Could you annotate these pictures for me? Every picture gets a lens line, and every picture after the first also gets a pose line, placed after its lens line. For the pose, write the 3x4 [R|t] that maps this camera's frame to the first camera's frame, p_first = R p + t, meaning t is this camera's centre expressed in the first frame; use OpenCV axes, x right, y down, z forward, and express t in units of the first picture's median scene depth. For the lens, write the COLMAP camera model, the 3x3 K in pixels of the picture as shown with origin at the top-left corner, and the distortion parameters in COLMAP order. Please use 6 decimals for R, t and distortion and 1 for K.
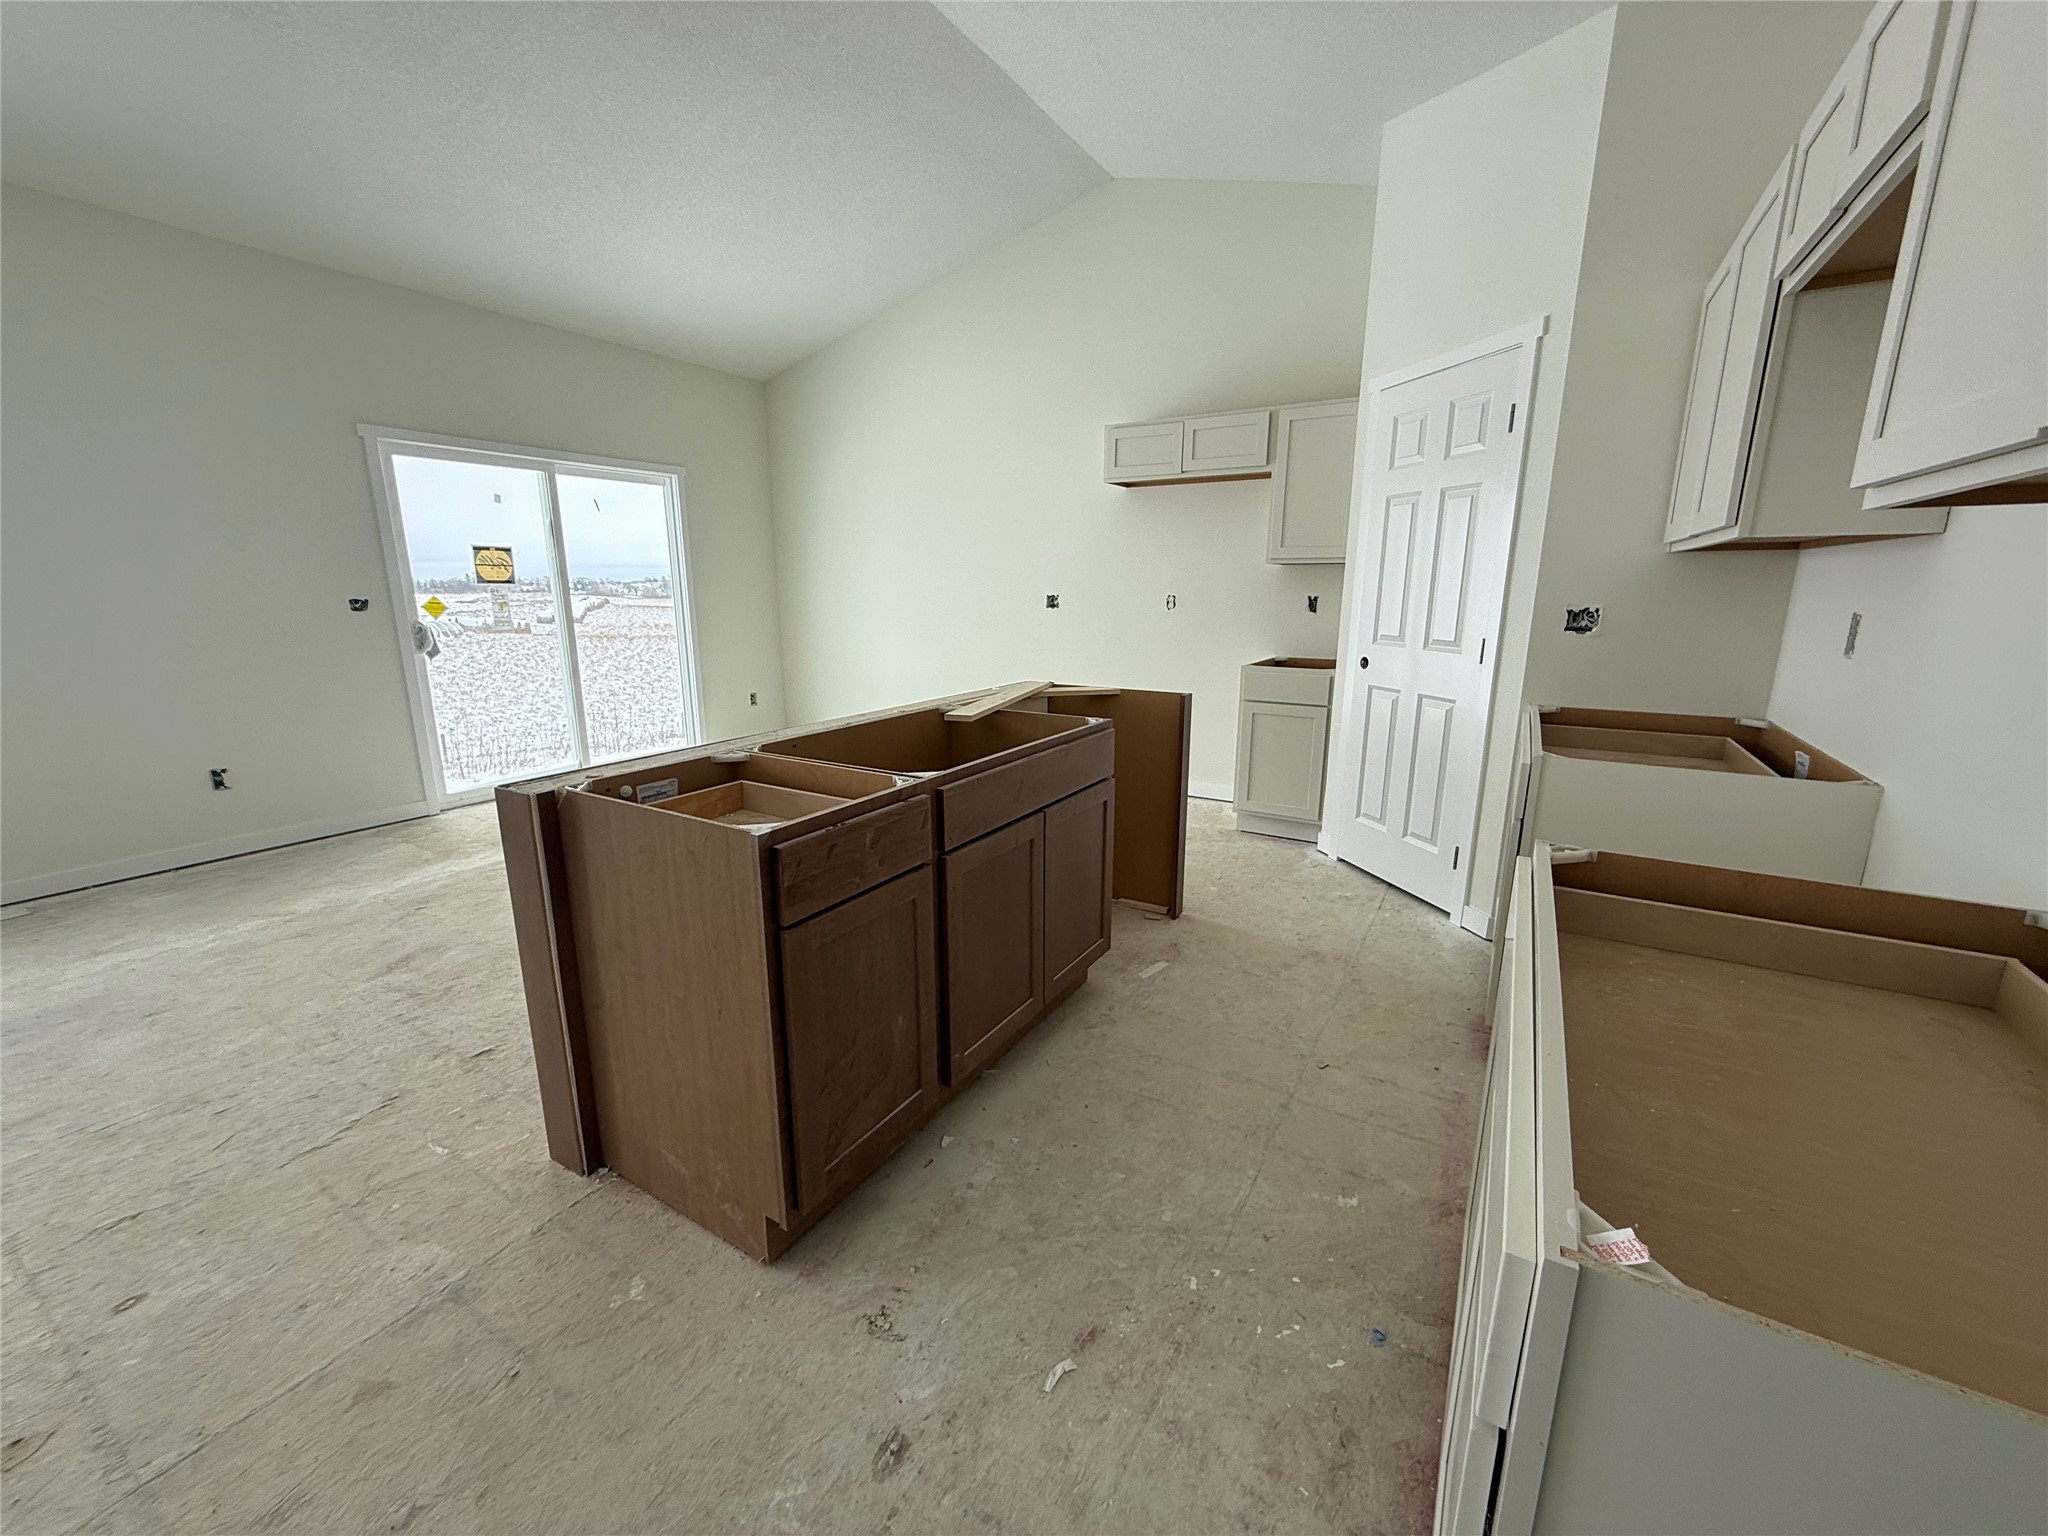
lens RADIAL K [[814.4, 0, 1019.3], [0, 814.4, 768.8], [0, 0, 1]] dist [-0.001351, -0.000044]
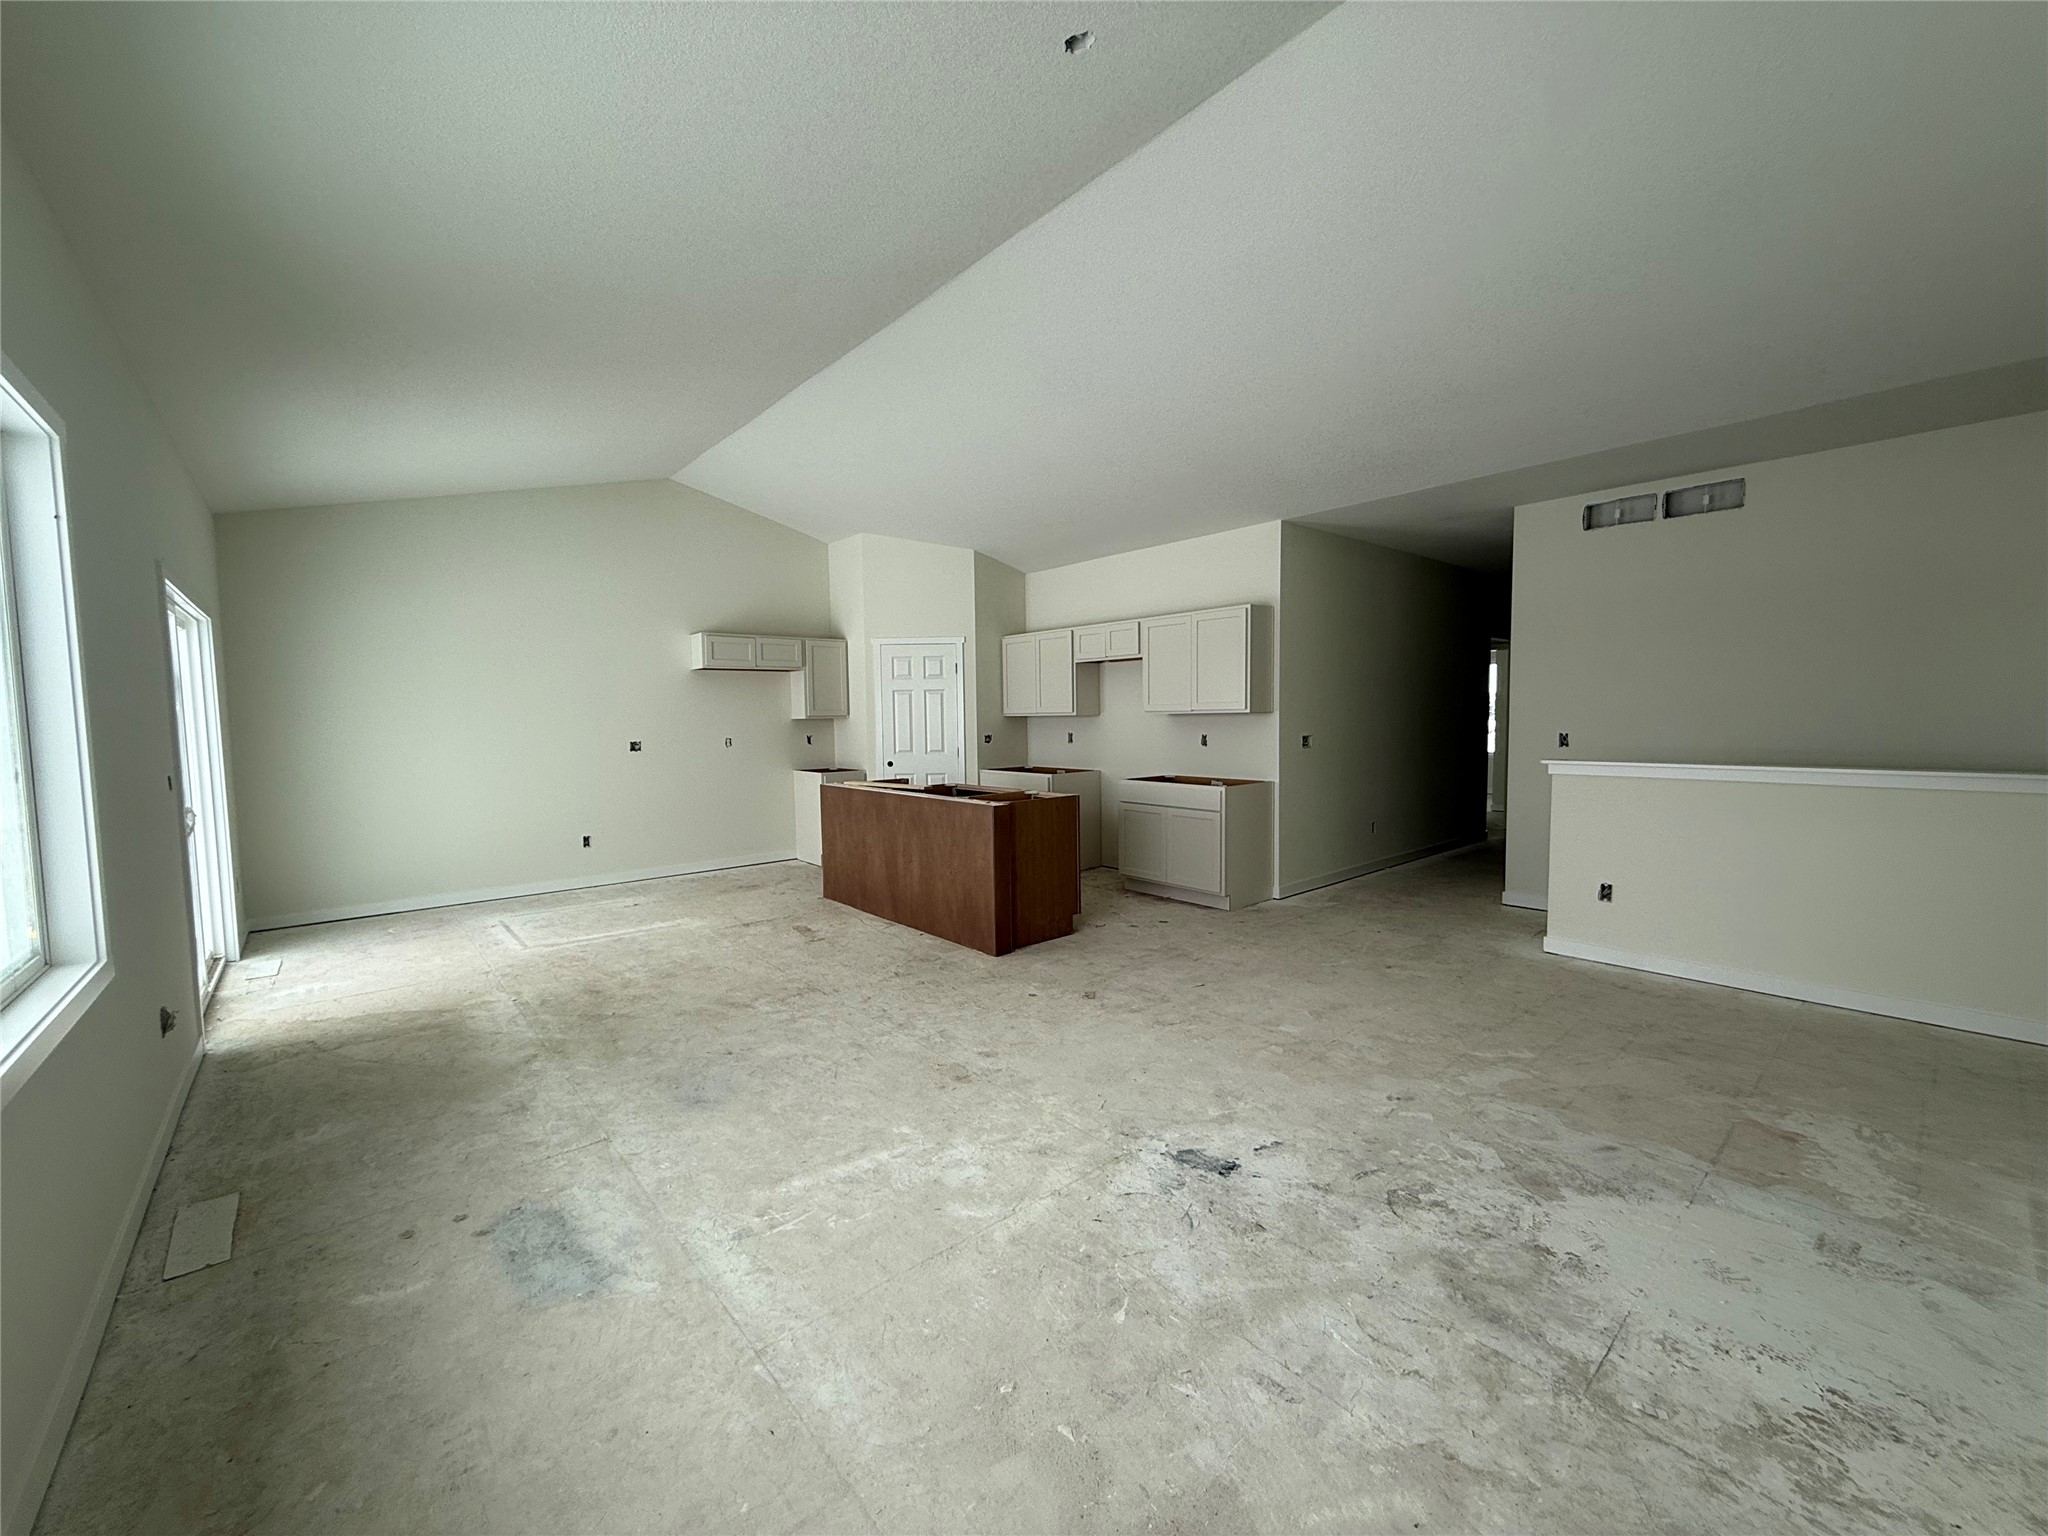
lens RADIAL K [[814.4, 0, 1022.6], [0, 814.4, 766.5], [0, 0, 1]] dist [-0.001351, -0.000044]
pose [[0.303566, -0.066776, 0.950467, -2.127359], [0.226853, 0.973921, -0.004030, -0.049507], [-0.925411, 0.216839, 0.310798, 0.009501]]
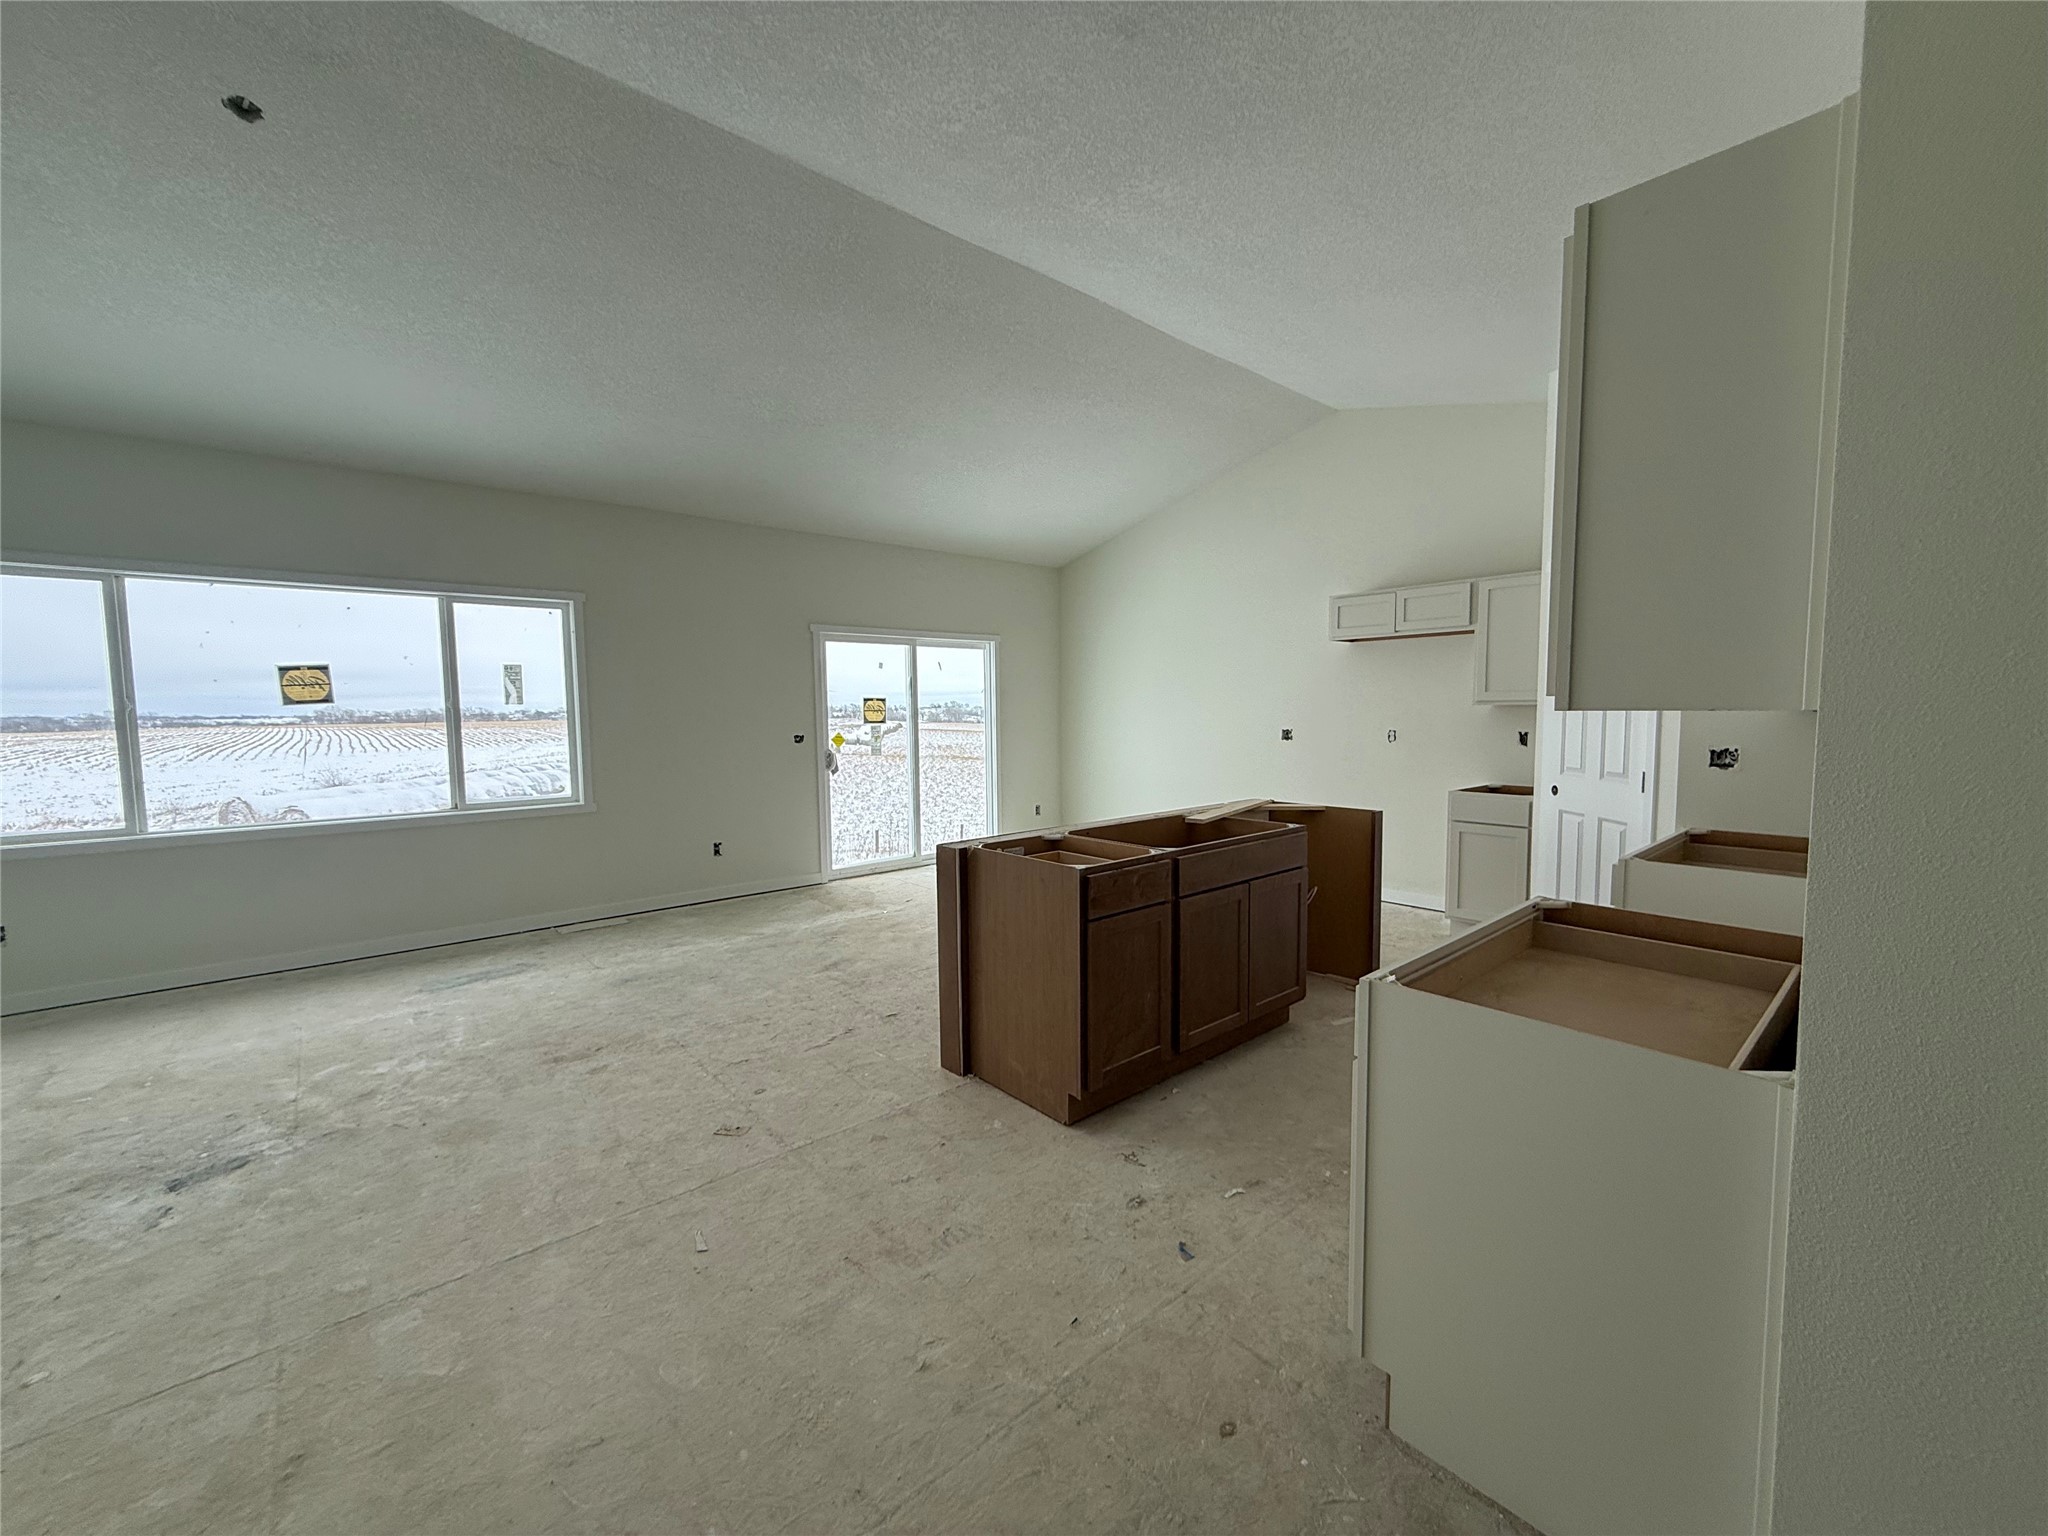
lens RADIAL K [[814.4, 0, 1016.2], [0, 814.4, 769.7], [0, 0, 1]] dist [-0.001351, -0.000044]
pose [[0.950430, 0.012923, -0.310670, 0.071586], [-0.058162, 0.988890, -0.136799, 0.063712], [0.305451, 0.148088, 0.940622, -0.478179]]
